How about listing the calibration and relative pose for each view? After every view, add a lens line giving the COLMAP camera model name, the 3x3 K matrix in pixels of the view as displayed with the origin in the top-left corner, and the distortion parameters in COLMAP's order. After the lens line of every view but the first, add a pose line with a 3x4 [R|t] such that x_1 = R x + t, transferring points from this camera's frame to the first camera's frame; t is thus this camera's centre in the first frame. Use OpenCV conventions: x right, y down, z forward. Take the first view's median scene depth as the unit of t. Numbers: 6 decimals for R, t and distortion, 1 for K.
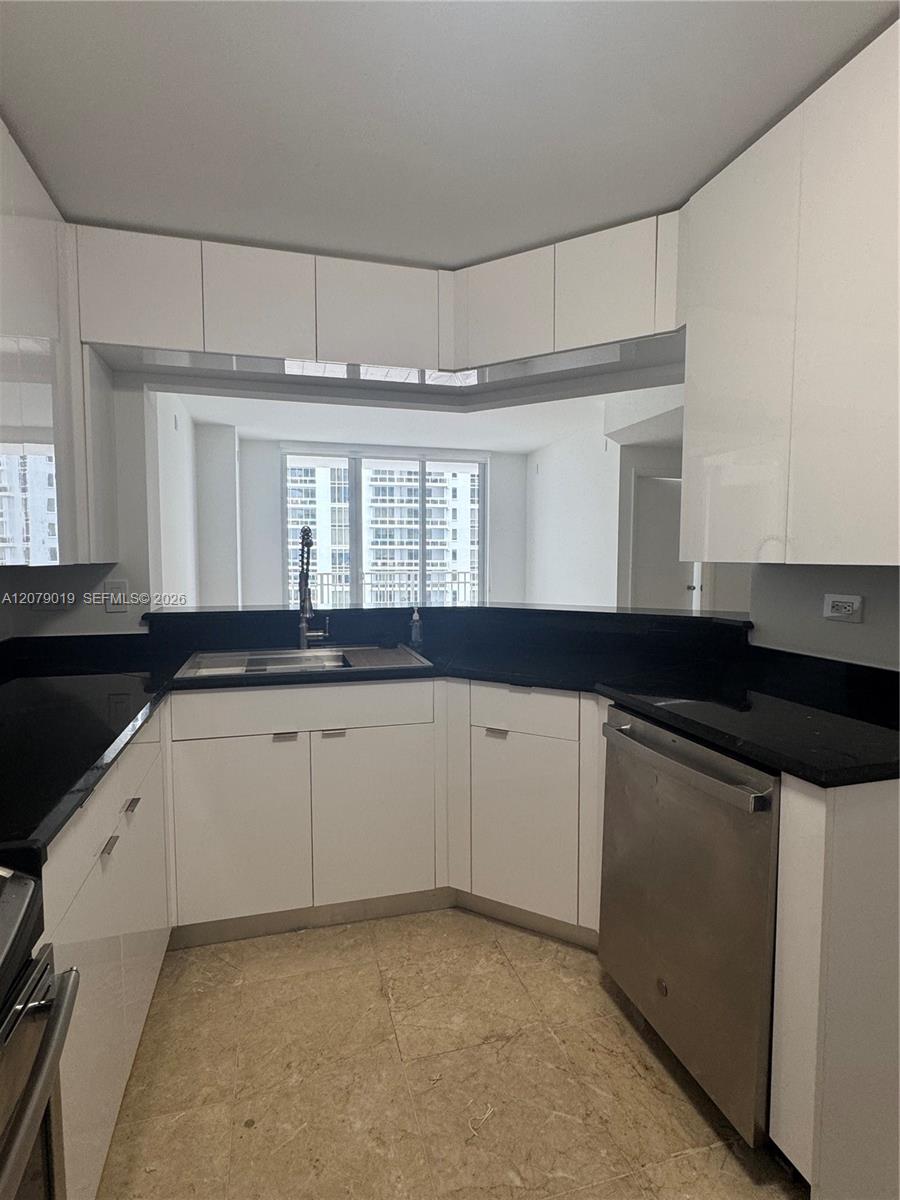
lens RADIAL K [[617.2, 0, 447.7], [0, 617.2, 598.7], [0, 0, 1]] dist [-0.007141, -0.000240]
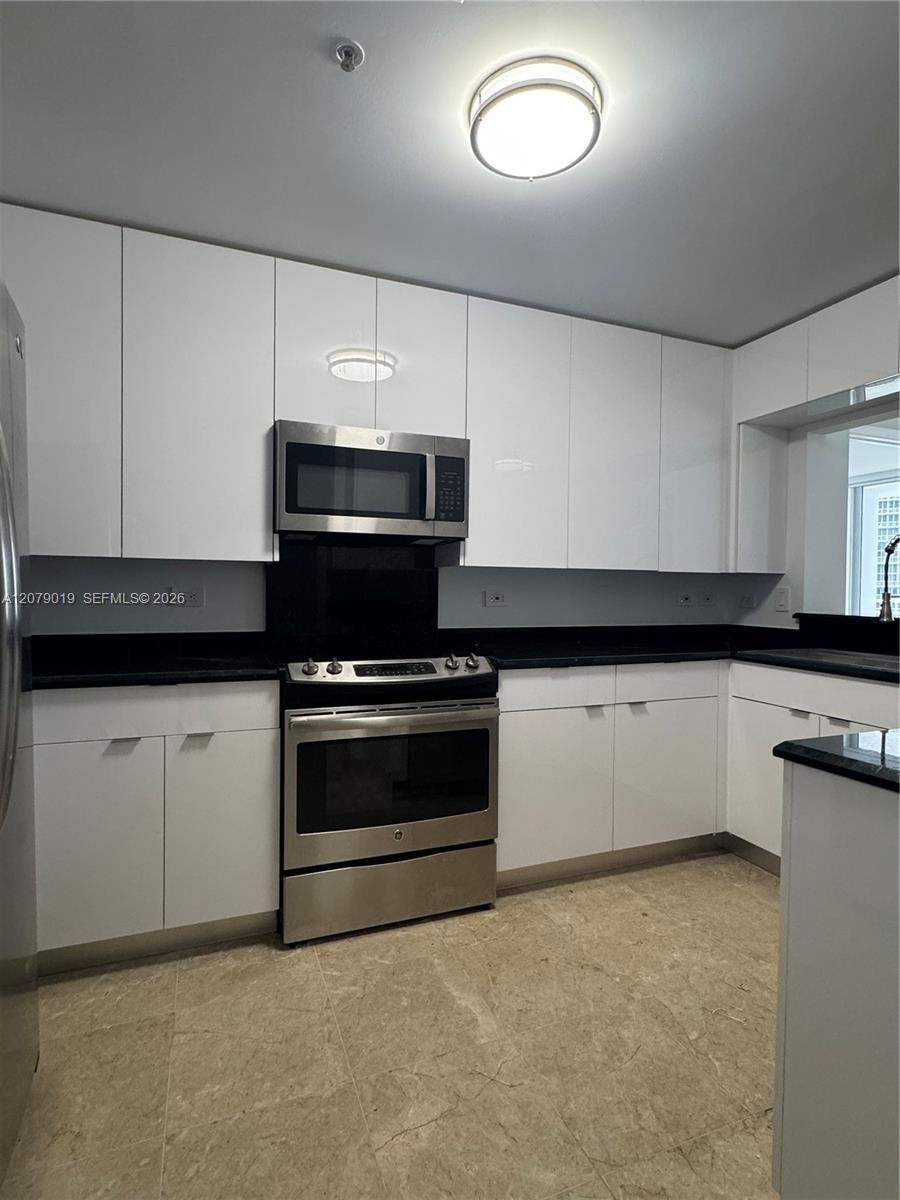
lens RADIAL K [[617.2, 0, 447.7], [0, 617.2, 598.0], [0, 0, 1]] dist [-0.007141, -0.000240]
pose [[0.108046, 0.030476, -0.993679, 0.859117], [-0.086895, 0.995994, 0.021098, 0.035551], [0.990341, 0.084067, 0.110261, 0.180512]]
